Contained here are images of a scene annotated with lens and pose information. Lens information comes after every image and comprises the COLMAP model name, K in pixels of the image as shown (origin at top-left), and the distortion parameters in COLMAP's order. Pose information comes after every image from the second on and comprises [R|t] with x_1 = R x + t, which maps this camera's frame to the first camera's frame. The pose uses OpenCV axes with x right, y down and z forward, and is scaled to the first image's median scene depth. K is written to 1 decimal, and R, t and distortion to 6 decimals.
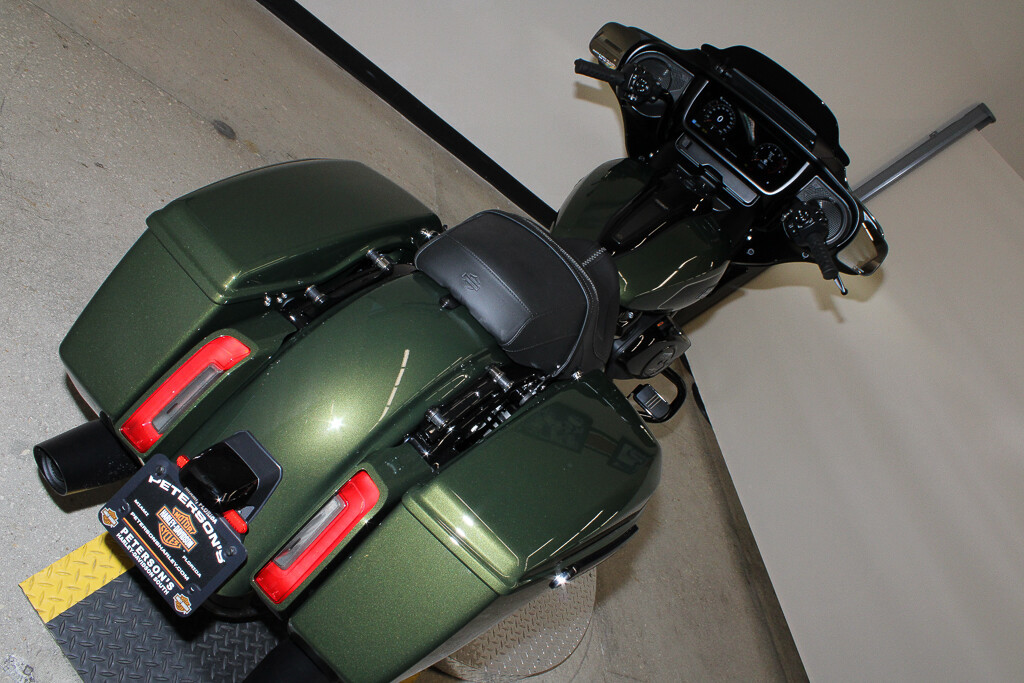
lens RADIAL K [[848.2, 0, 512.4], [0, 848.2, 344.9], [0, 0, 1]] dist [-0.155284, 0.109899]
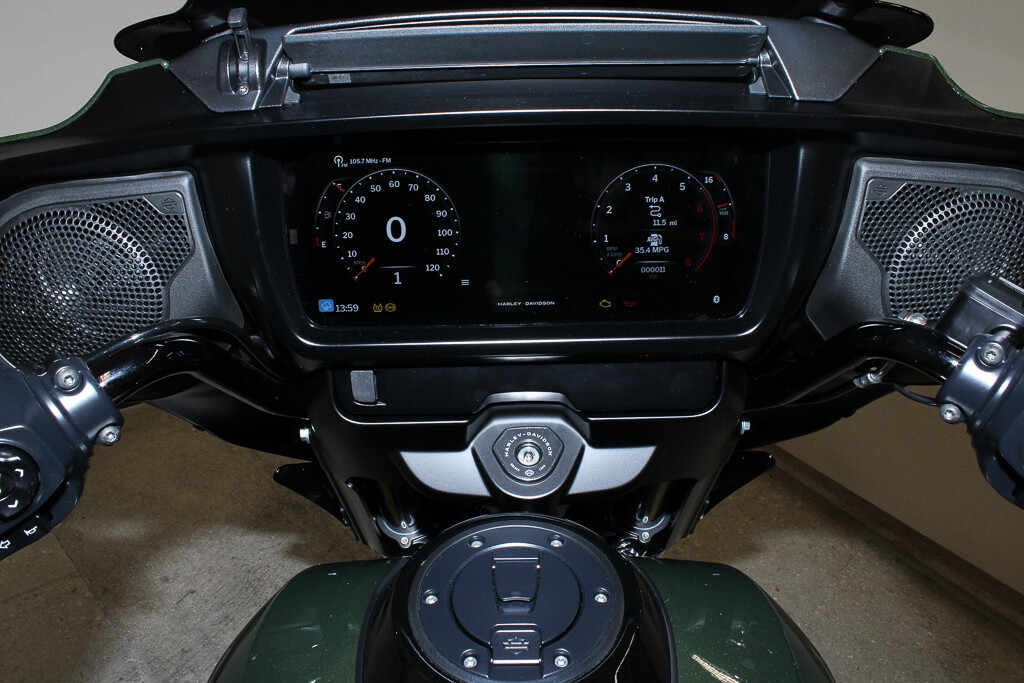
lens RADIAL K [[848.2, 0, 511.6], [0, 848.2, 345.2], [0, 0, 1]] dist [-0.155284, 0.109899]
pose [[0.715496, -0.695861, 0.061998, 0.241252], [0.678385, 0.713236, 0.176320, -0.275426], [-0.166913, -0.084098, 0.982379, 0.773420]]
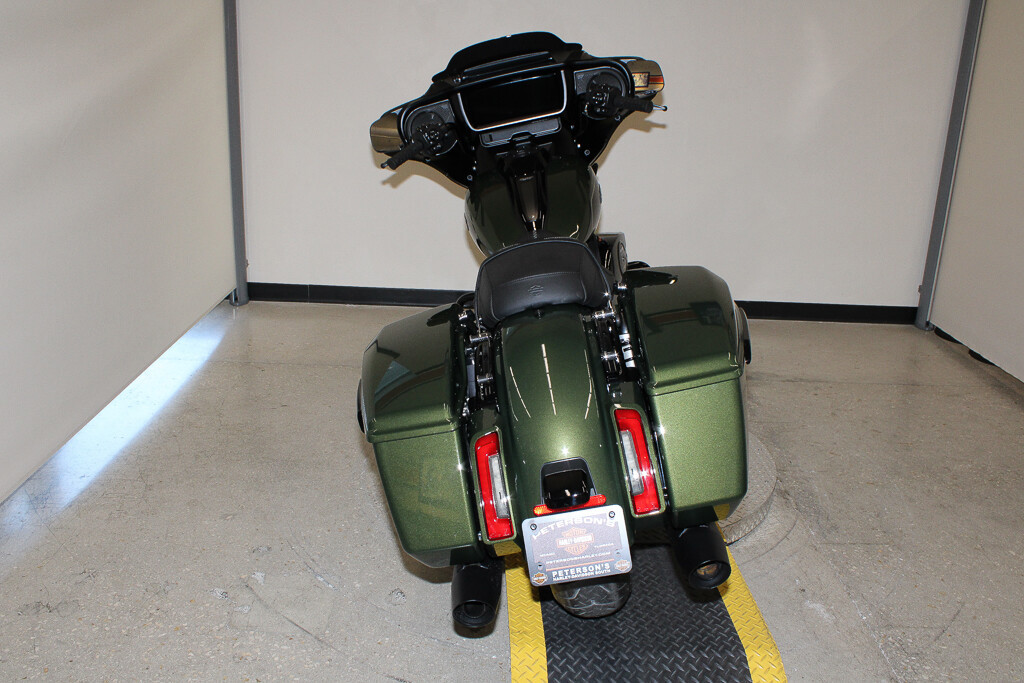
lens RADIAL K [[904.8, 0, 511.7], [0, 904.8, 340.5], [0, 0, 1]] dist [-0.118860, 0.056378]
pose [[0.587779, -0.794721, 0.151442, -0.213009], [0.804967, 0.593213, -0.011251, -0.024661], [-0.080896, 0.128519, 0.988402, -0.272795]]
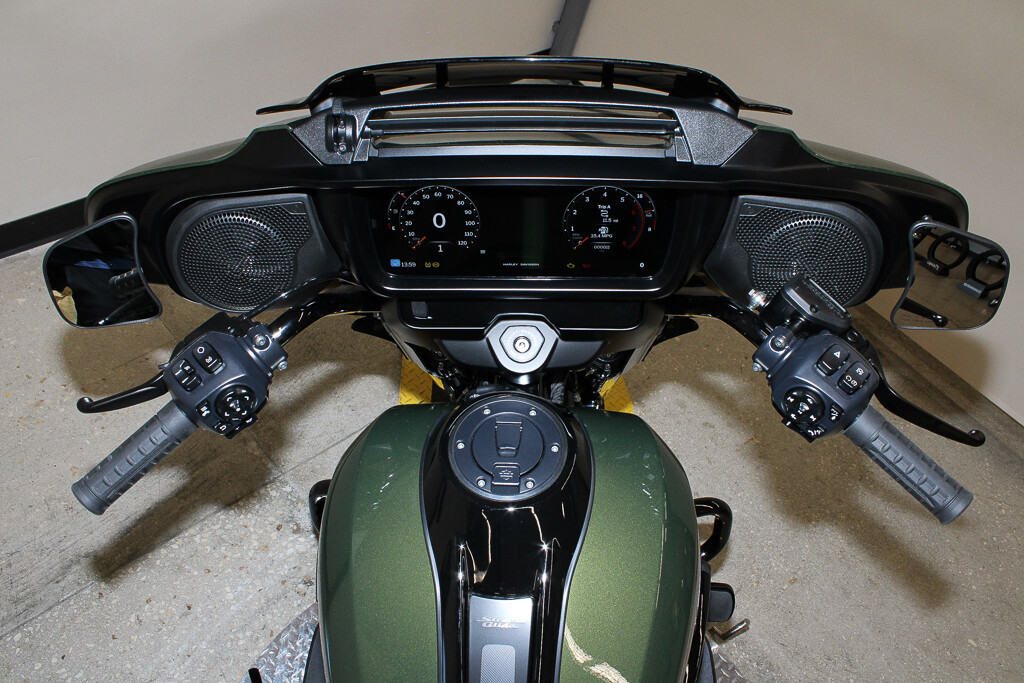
lens RADIAL K [[848.2, 0, 513.2], [0, 848.2, 356.4], [0, 0, 1]] dist [-0.155284, 0.109899]
pose [[0.732781, -0.651231, -0.197307, 0.317681], [0.667050, 0.630182, 0.397386, -0.372372], [-0.134451, -0.422811, 0.896189, 0.642677]]
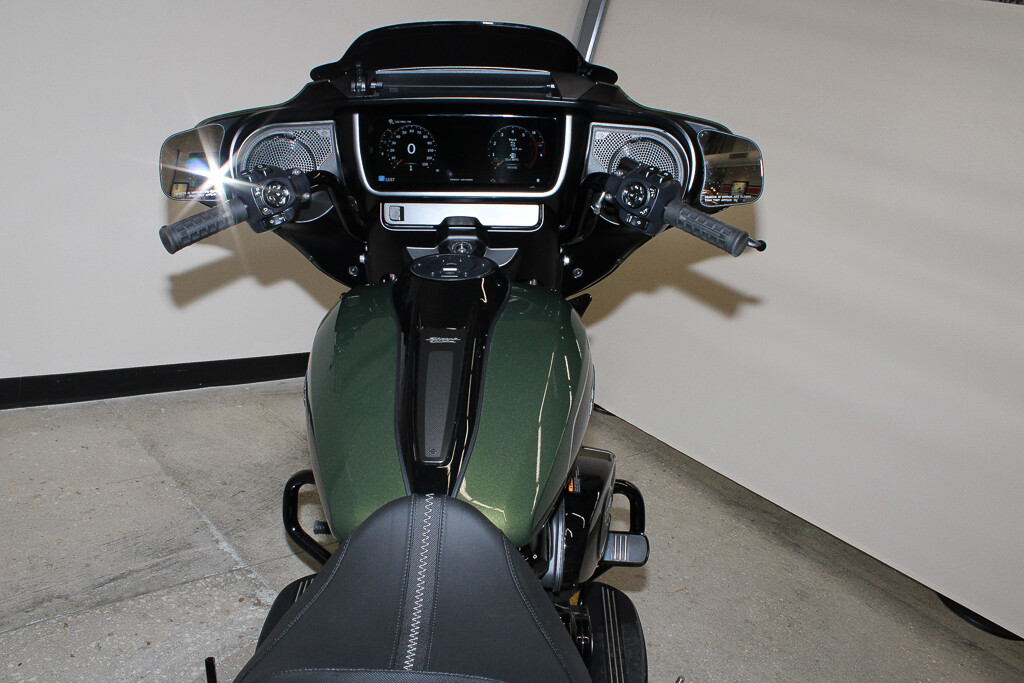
lens RADIAL K [[848.2, 0, 513.7], [0, 848.2, 343.2], [0, 0, 1]] dist [-0.155284, 0.109899]
pose [[0.727816, -0.657240, 0.195753, 0.091427], [0.660245, 0.748727, 0.059037, -0.155380], [-0.185367, 0.086277, 0.978874, 0.403442]]
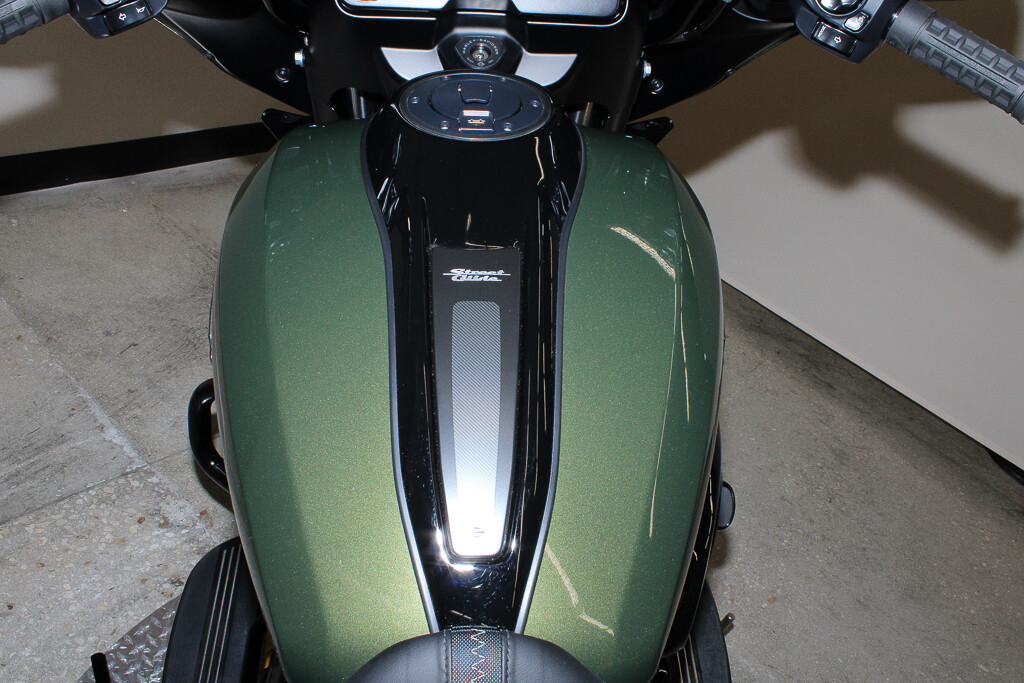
lens RADIAL K [[917.2, 0, 524.4], [0, 917.2, 354.5], [0, 0, 1]] dist [-0.149080, 0.122187]
pose [[0.729018, -0.682687, 0.049711, 0.142939], [0.631384, 0.698725, 0.336359, -0.225754], [-0.264362, -0.213826, 0.940421, 0.640977]]
